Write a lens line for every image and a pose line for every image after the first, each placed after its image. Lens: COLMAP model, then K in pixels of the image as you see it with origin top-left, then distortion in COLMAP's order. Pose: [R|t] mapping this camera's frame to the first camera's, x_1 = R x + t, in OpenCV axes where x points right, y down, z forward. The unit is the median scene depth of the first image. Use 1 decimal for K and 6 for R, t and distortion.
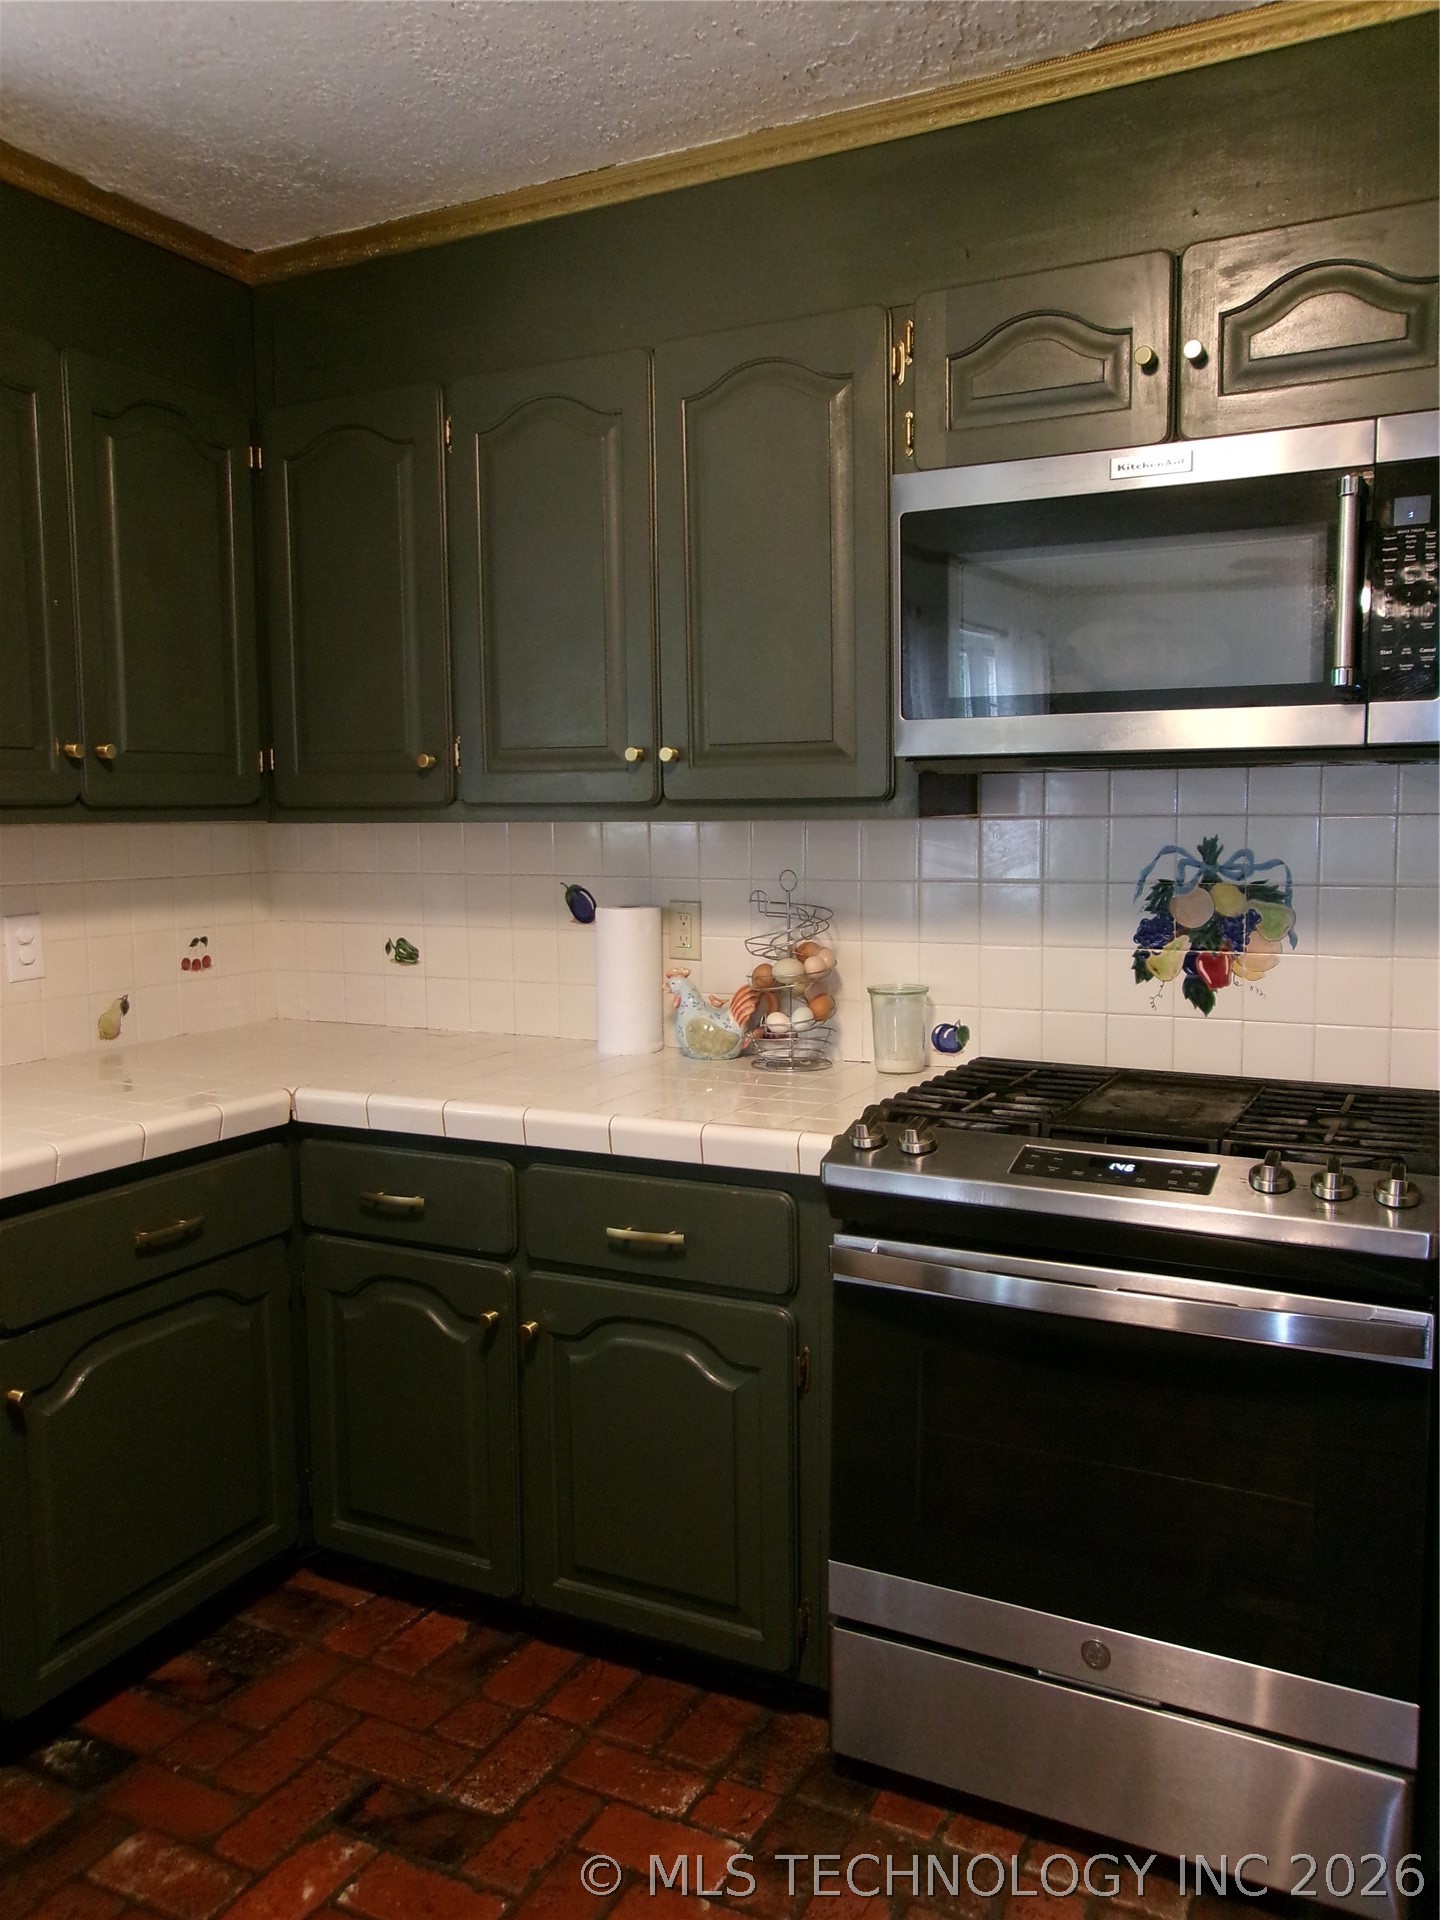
lens RADIAL K [[1495.2, 0, 729.0], [0, 1495.2, 956.9], [0, 0, 1]] dist [-0.021730, 0.041302]
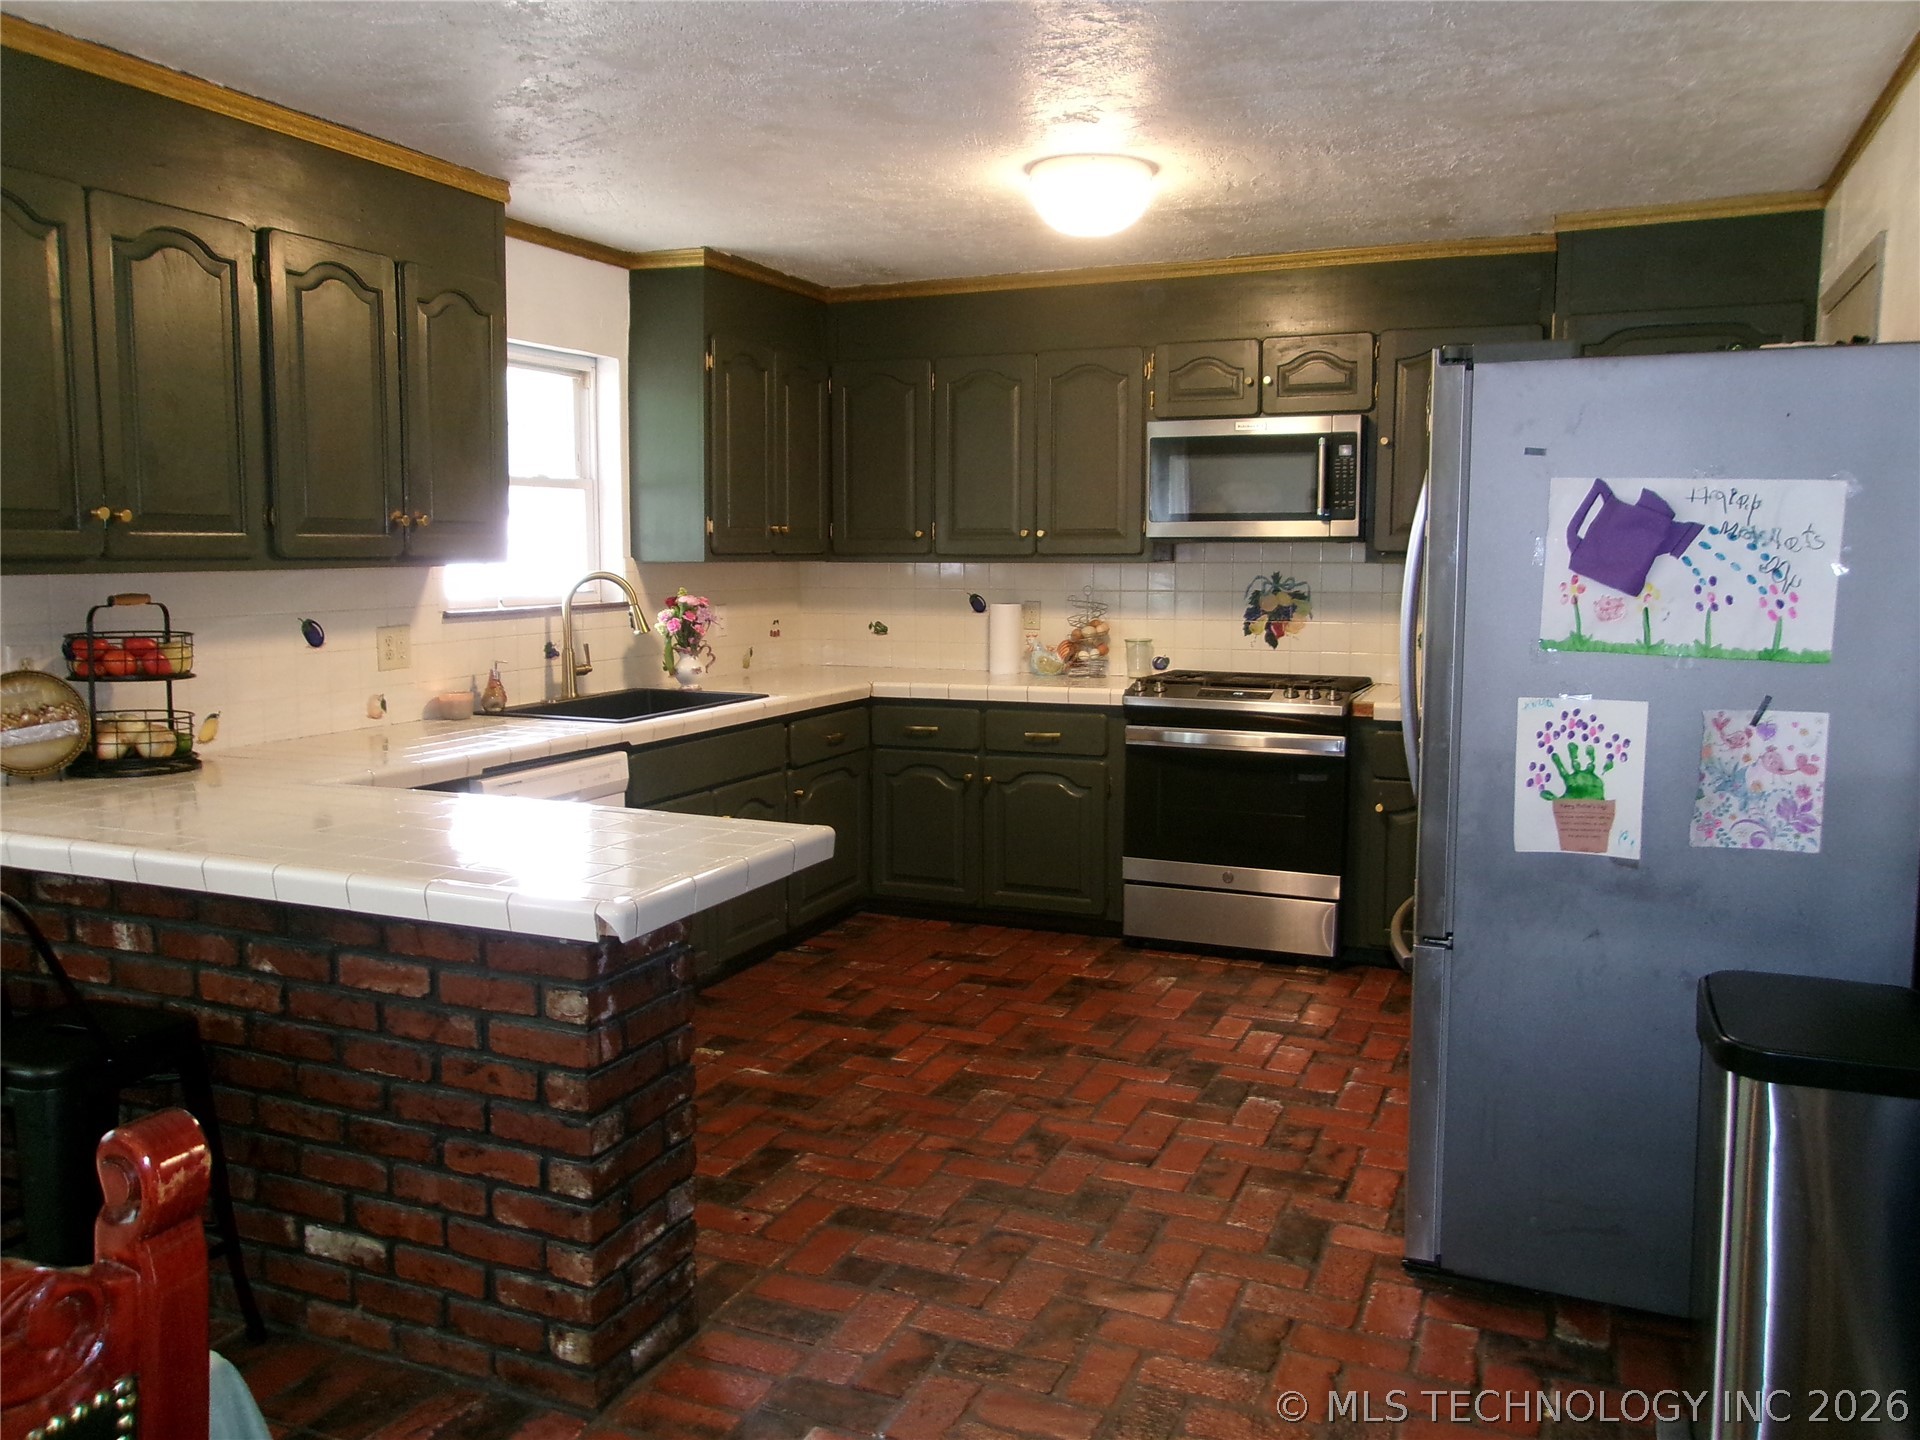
lens RADIAL K [[1495.2, 0, 956.2], [0, 1495.2, 720.2], [0, 0, 1]] dist [-0.021730, 0.041302]
pose [[0.997583, 0.001700, 0.069463, -0.328171], [-0.002570, 0.999919, 0.012435, 0.120051], [-0.069436, -0.012584, 0.997507, -1.257462]]
